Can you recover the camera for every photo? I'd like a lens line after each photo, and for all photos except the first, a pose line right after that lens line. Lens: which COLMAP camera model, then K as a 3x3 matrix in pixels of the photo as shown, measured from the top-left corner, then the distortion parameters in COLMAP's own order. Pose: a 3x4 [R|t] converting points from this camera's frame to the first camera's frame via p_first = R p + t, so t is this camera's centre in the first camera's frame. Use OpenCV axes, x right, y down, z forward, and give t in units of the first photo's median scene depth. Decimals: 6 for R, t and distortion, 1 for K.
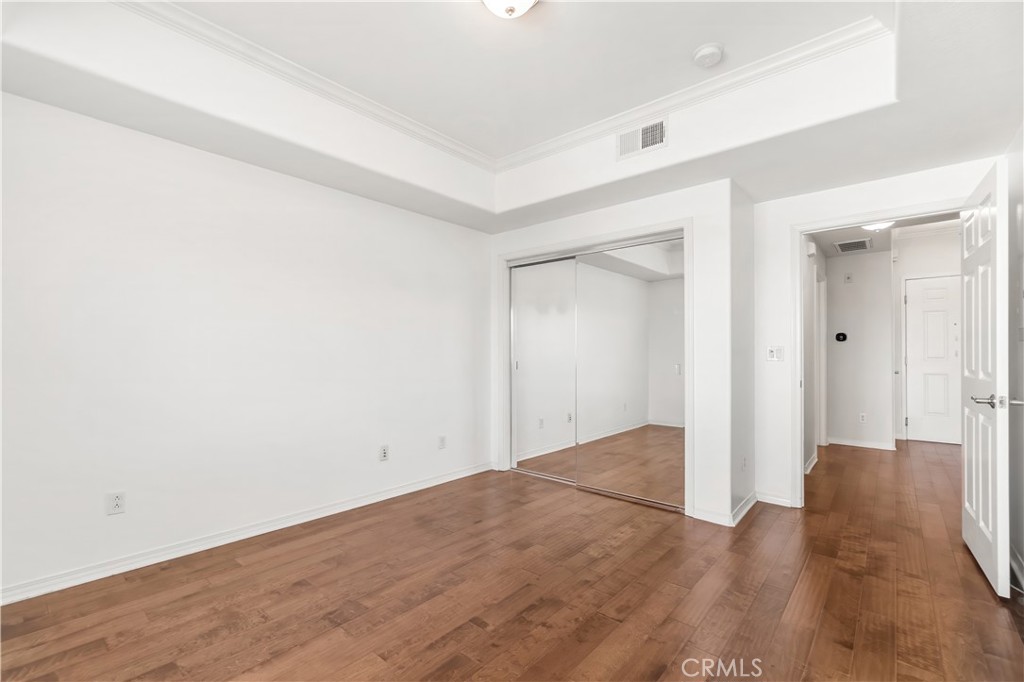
lens RADIAL K [[447.1, 0, 504.5], [0, 447.1, 348.7], [0, 0, 1]] dist [0.002498, 0.000201]
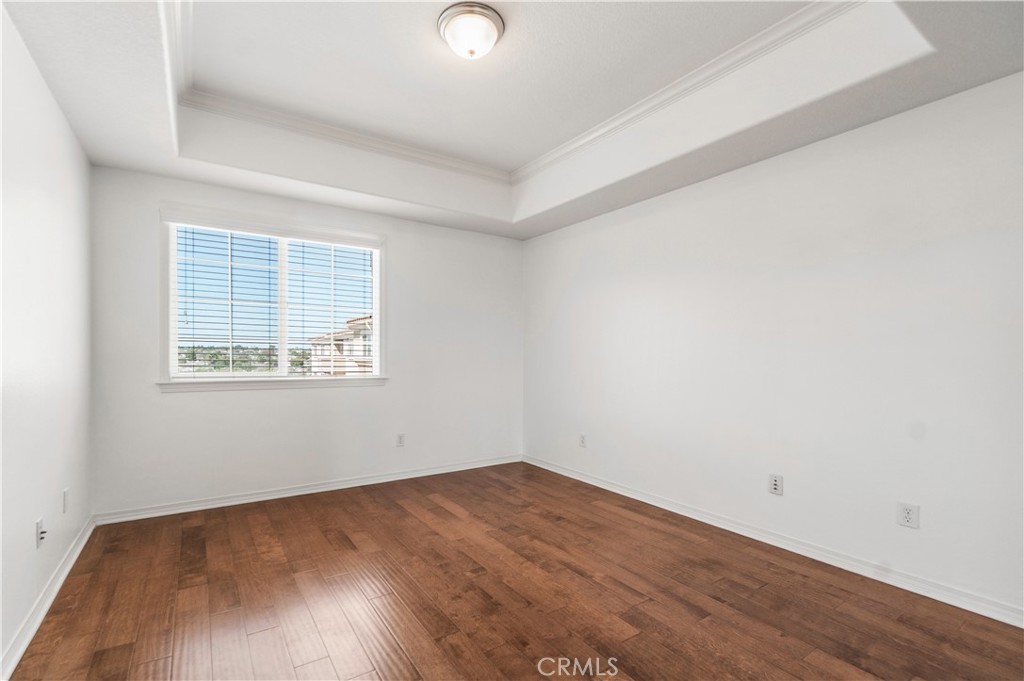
lens RADIAL K [[447.1, 0, 503.9], [0, 447.1, 339.9], [0, 0, 1]] dist [0.002498, 0.000201]
pose [[-0.248229, -0.042777, -0.967756, 0.975416], [0.006501, 0.998928, -0.045822, 0.016327], [0.968680, -0.017666, -0.247685, 1.157714]]
